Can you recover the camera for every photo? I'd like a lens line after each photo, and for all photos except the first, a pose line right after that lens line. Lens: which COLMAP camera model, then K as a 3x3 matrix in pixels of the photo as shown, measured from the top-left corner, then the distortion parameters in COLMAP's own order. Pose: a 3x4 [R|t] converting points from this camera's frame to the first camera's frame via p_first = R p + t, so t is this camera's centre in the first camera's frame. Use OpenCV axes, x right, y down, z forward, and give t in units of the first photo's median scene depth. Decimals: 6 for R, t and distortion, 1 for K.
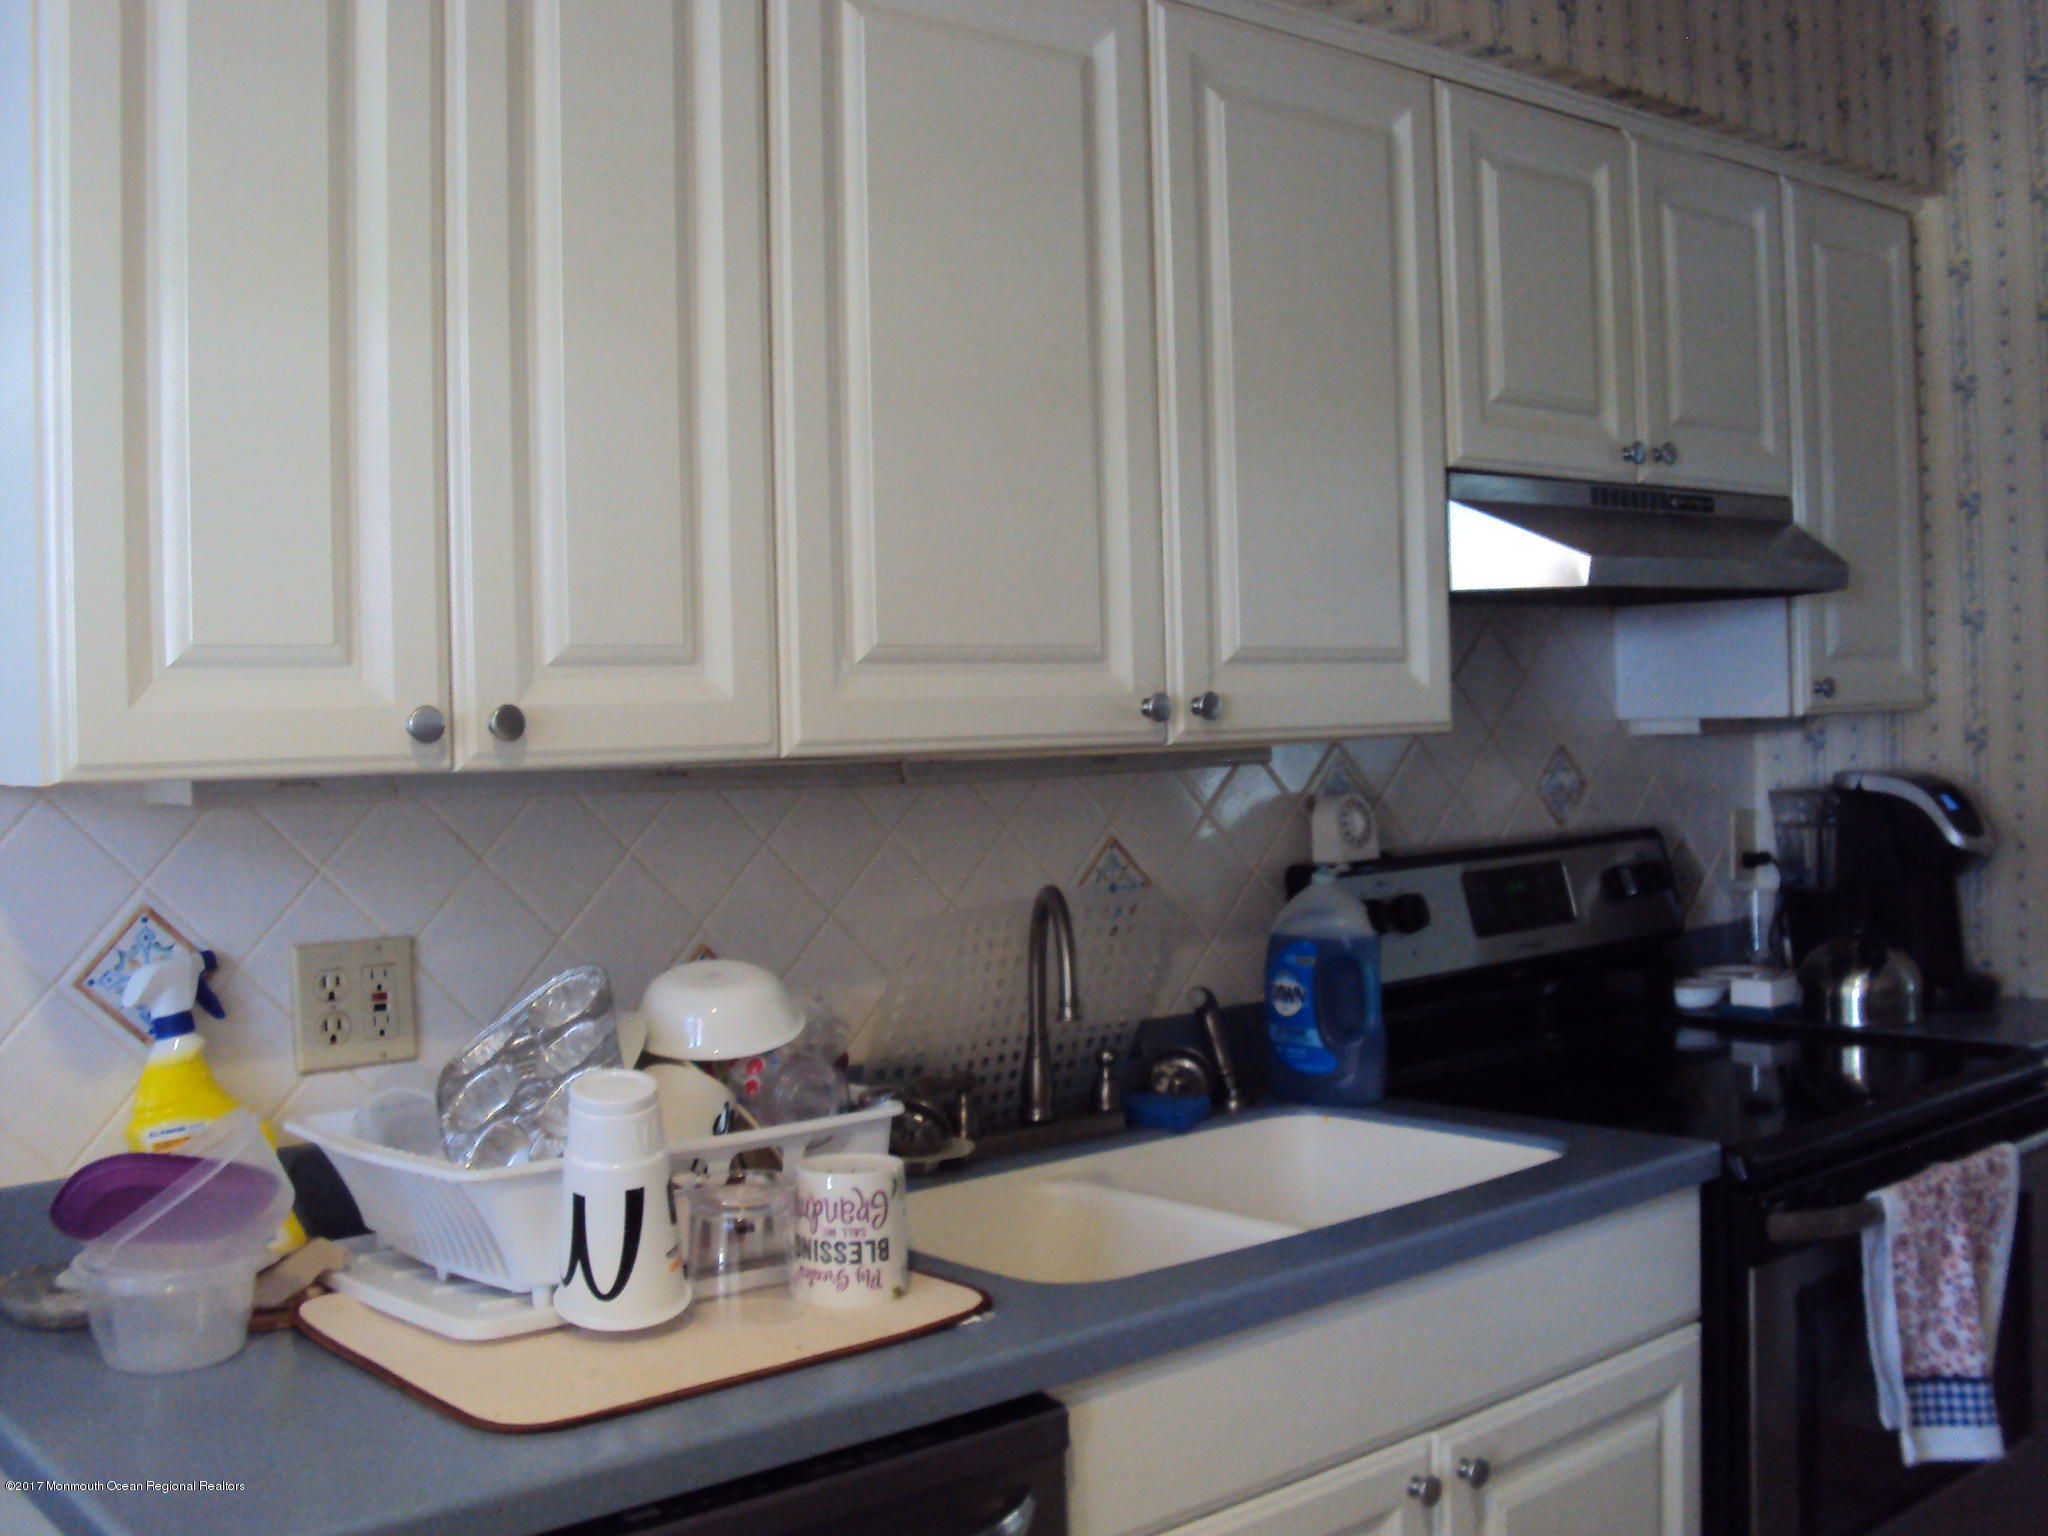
lens RADIAL K [[2126.2, 0, 1024.4], [0, 2126.2, 744.5], [0, 0, 1]] dist [-0.201690, 0.218702]
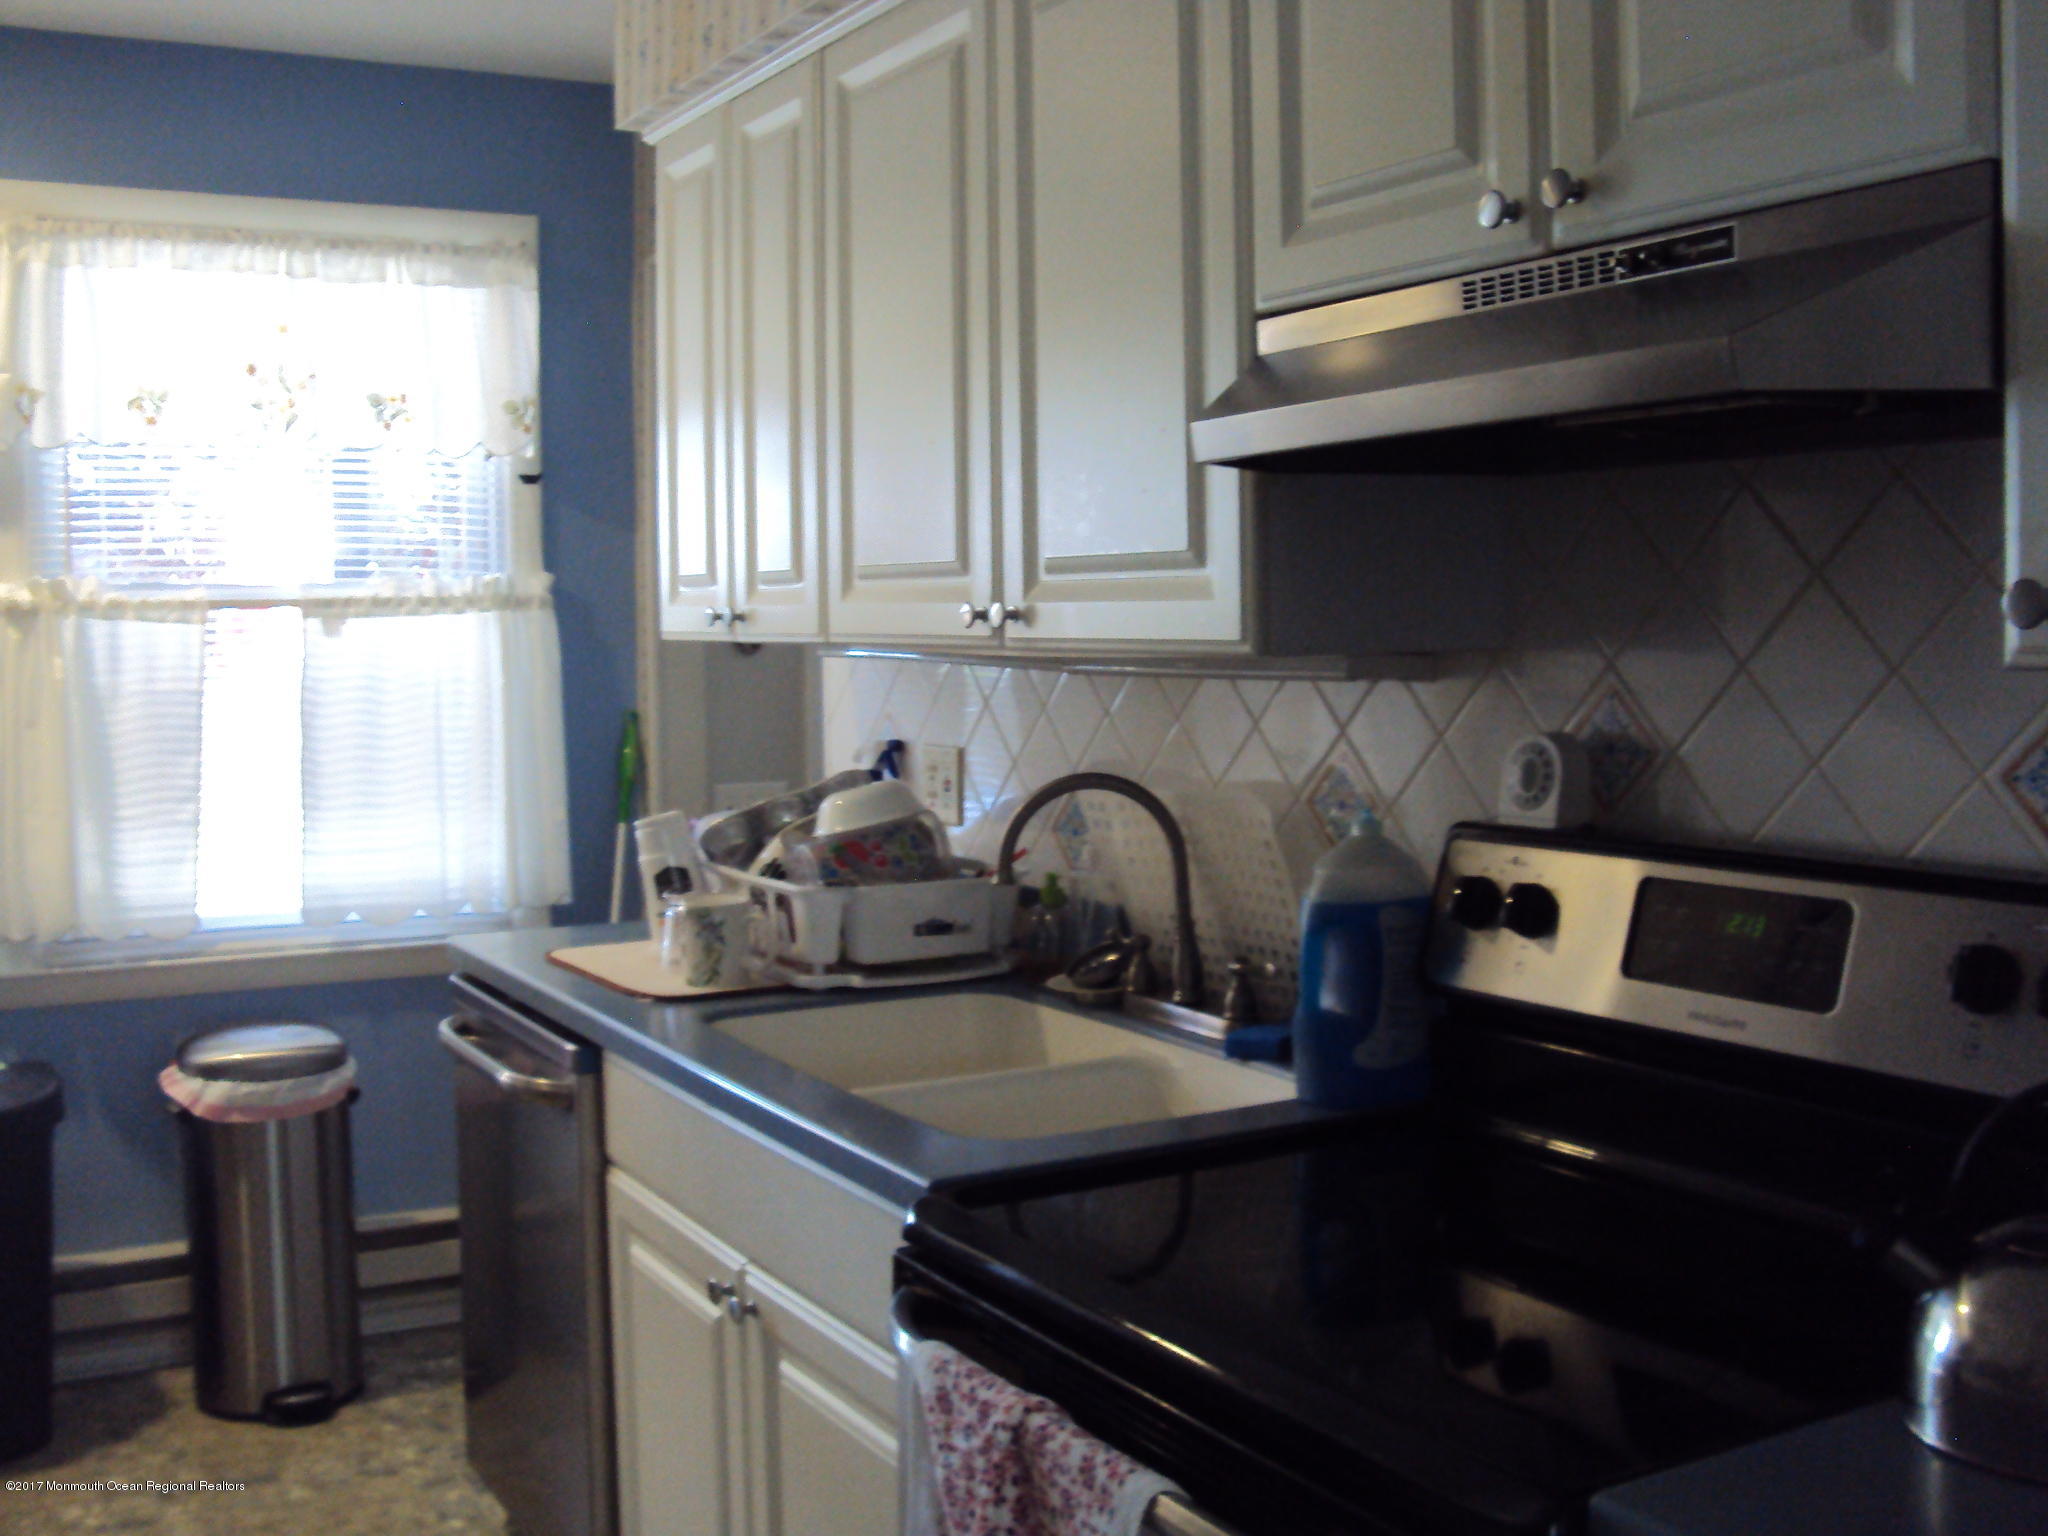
lens RADIAL K [[2126.2, 0, 1024.4], [0, 2126.2, 744.5], [0, 0, 1]] dist [-0.201690, 0.218702]
pose [[-0.180656, 0.090187, -0.979403, 1.068382], [-0.000734, 0.995774, 0.091830, -0.048058], [0.983546, 0.017308, -0.179827, 1.135928]]
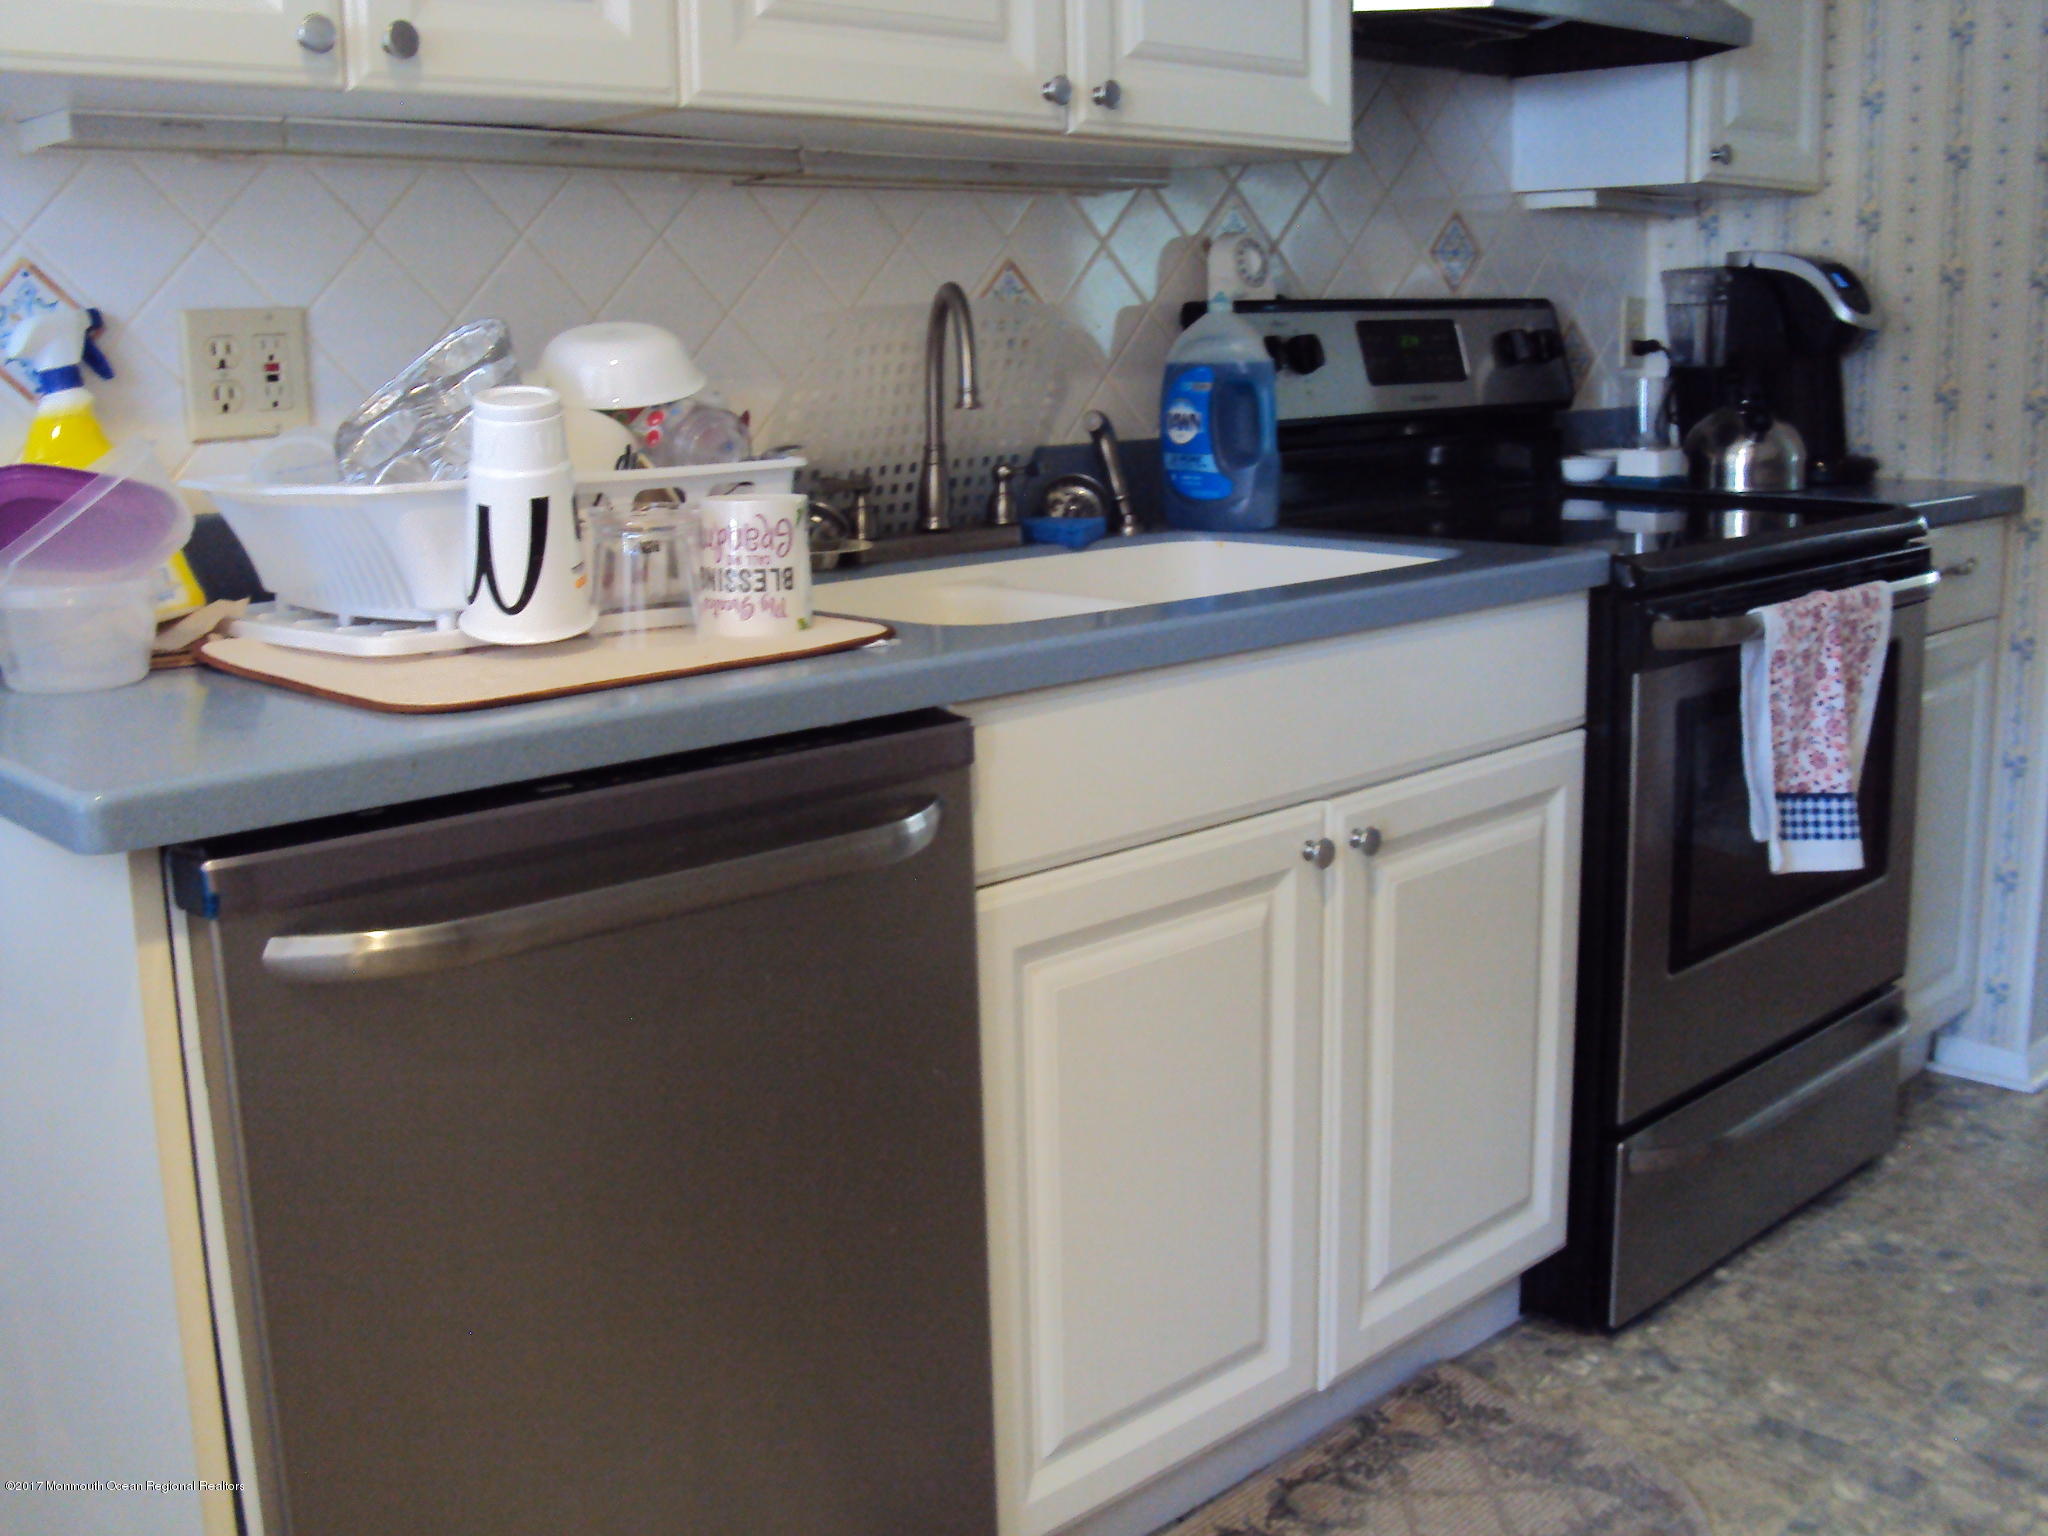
lens RADIAL K [[2126.2, 0, 1024.4], [0, 2126.2, 744.5], [0, 0, 1]] dist [-0.201690, 0.218702]
pose [[0.998401, -0.003641, 0.056417, -0.008653], [-0.006496, 0.983926, 0.178456, 0.100351], [-0.056160, -0.178538, 0.982329, -0.009301]]
